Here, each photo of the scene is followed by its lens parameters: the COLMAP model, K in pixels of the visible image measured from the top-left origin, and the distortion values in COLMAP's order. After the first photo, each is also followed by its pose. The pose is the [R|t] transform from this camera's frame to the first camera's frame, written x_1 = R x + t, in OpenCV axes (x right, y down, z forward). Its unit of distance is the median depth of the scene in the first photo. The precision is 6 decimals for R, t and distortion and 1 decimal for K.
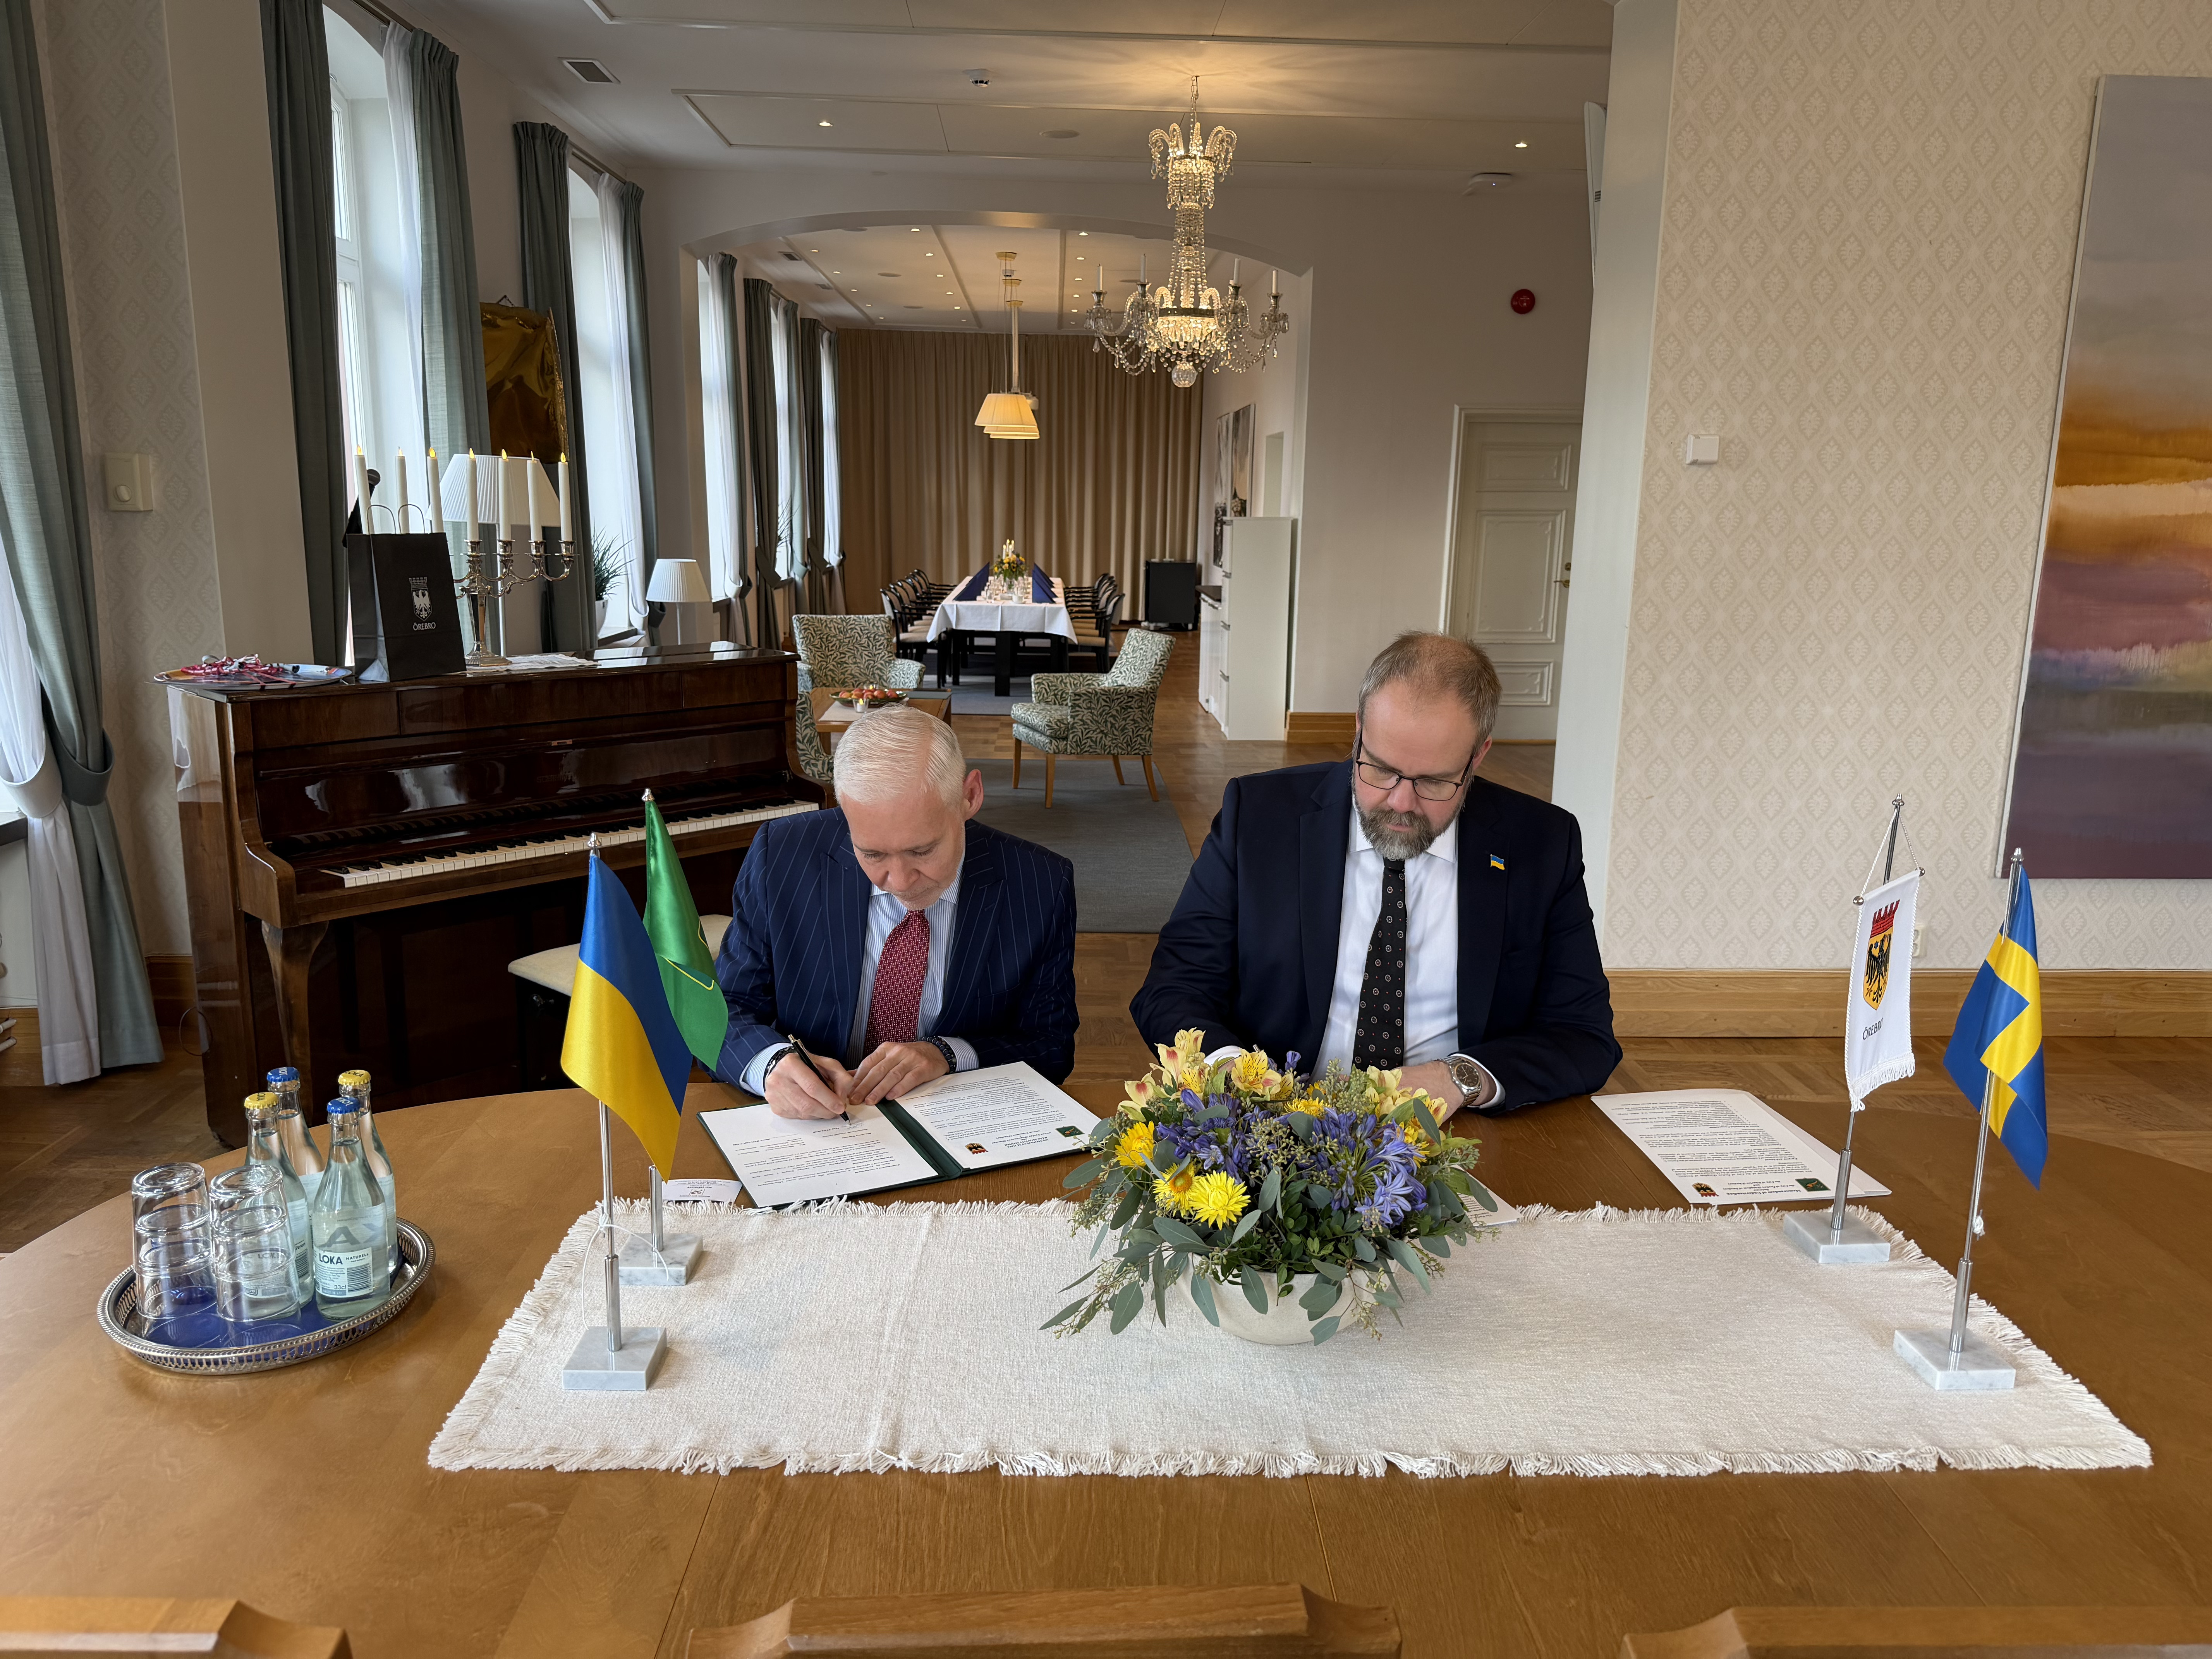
lens RADIAL K [[1538.8, 0, 1106.0], [0, 1538.8, 829.5], [0, 0, 1]] dist [0.143570, -0.217350]
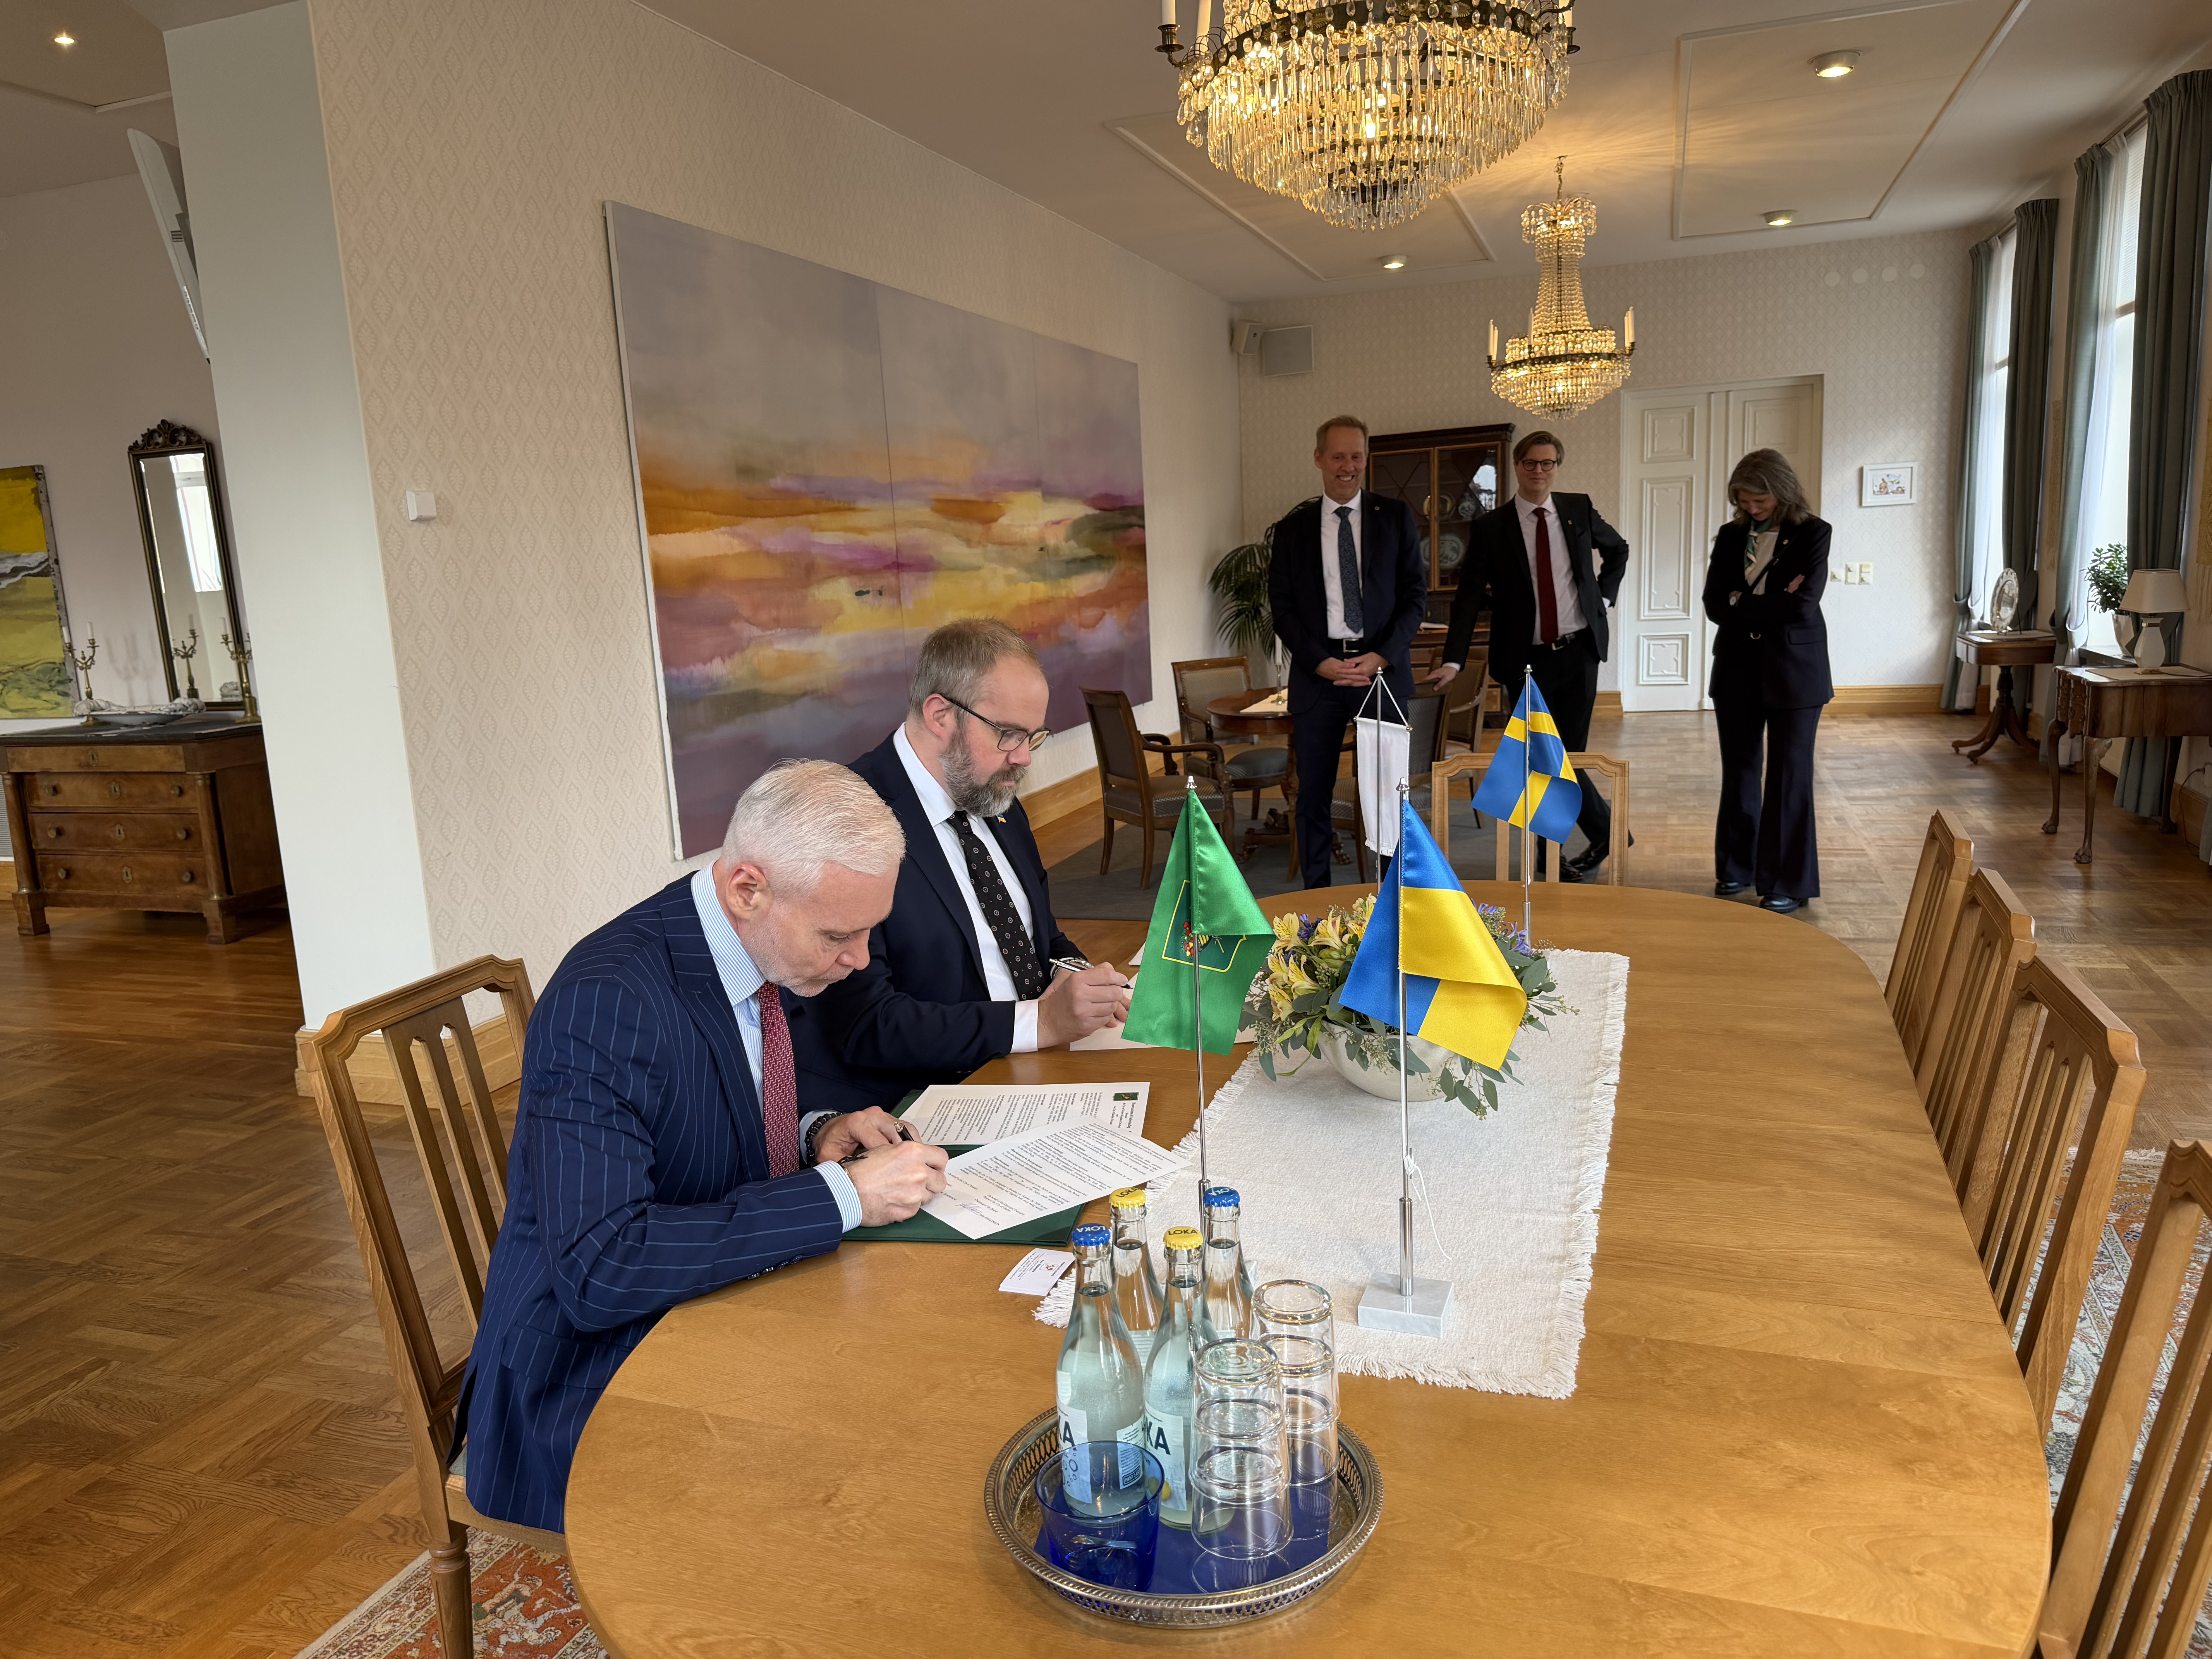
lens RADIAL K [[1556.4, 0, 1106.0], [0, 1556.4, 829.5], [0, 0, 1]] dist [0.080599, -0.112633]
pose [[0.358413, -0.193192, 0.913355, -0.422098], [0.251768, 0.962107, 0.104707, -0.037425], [-0.898973, 0.192425, 0.393472, 0.245841]]
